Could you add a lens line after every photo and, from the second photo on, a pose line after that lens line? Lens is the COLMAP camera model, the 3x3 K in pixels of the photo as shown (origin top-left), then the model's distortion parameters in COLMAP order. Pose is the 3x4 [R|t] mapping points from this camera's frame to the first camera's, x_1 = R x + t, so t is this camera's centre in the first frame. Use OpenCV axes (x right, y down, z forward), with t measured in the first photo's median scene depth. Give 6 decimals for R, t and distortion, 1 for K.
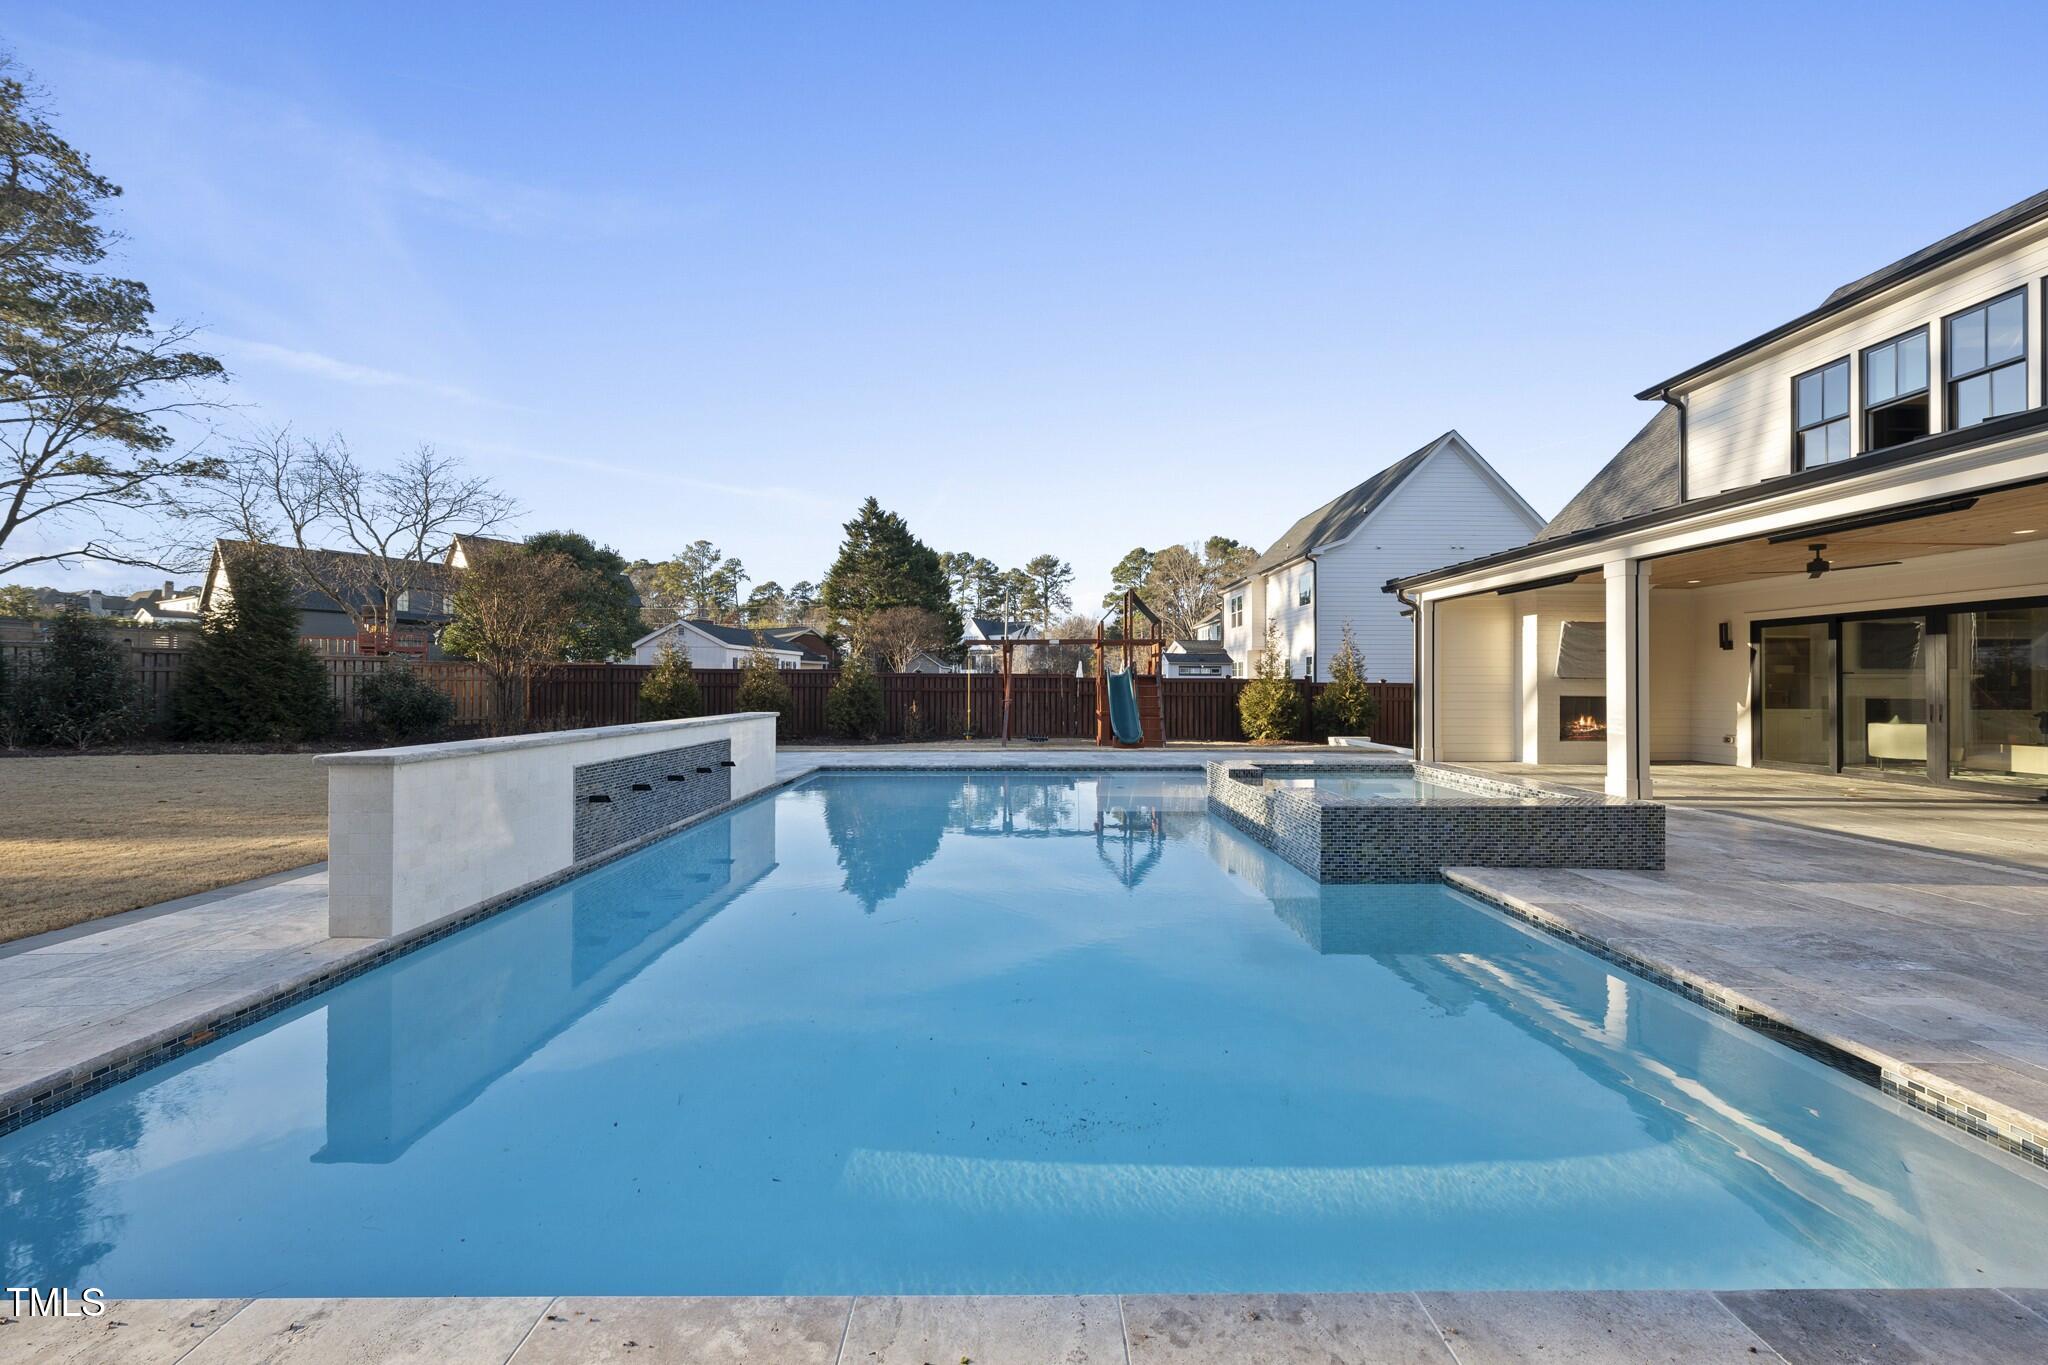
lens RADIAL K [[746.8, 0, 1021.2], [0, 746.8, 679.2], [0, 0, 1]] dist [-0.000110, -0.000353]
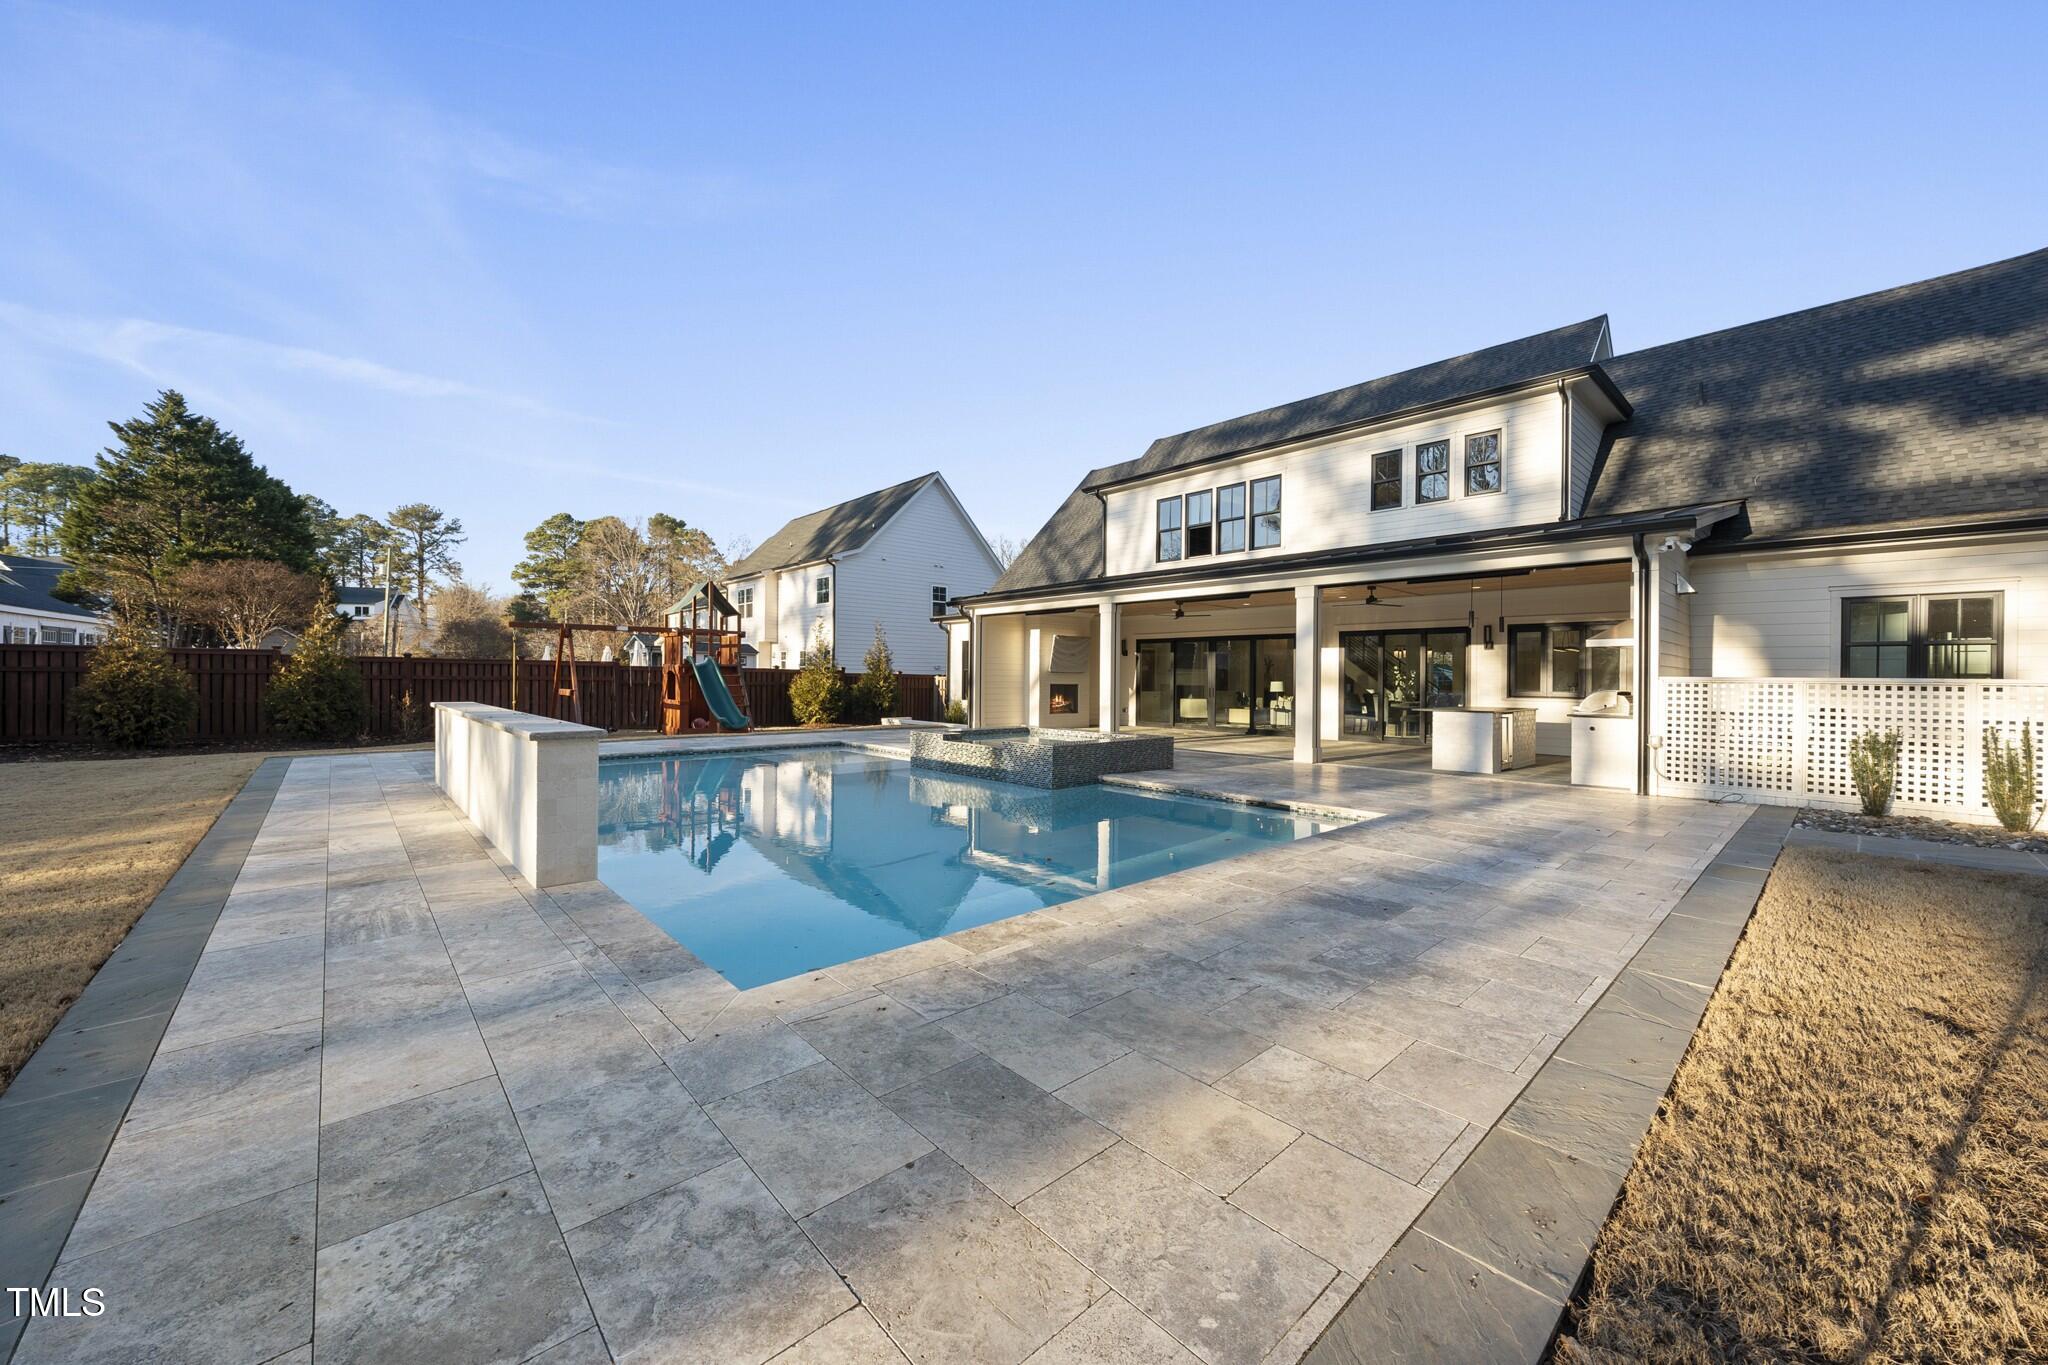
lens RADIAL K [[746.8, 0, 1034.5], [0, 746.8, 680.2], [0, 0, 1]] dist [-0.000110, -0.000353]
pose [[0.746533, 0.002783, 0.665342, -0.178271], [-0.012784, 0.999867, 0.010162, -0.000189], [-0.665225, -0.016092, 0.746469, -0.060718]]
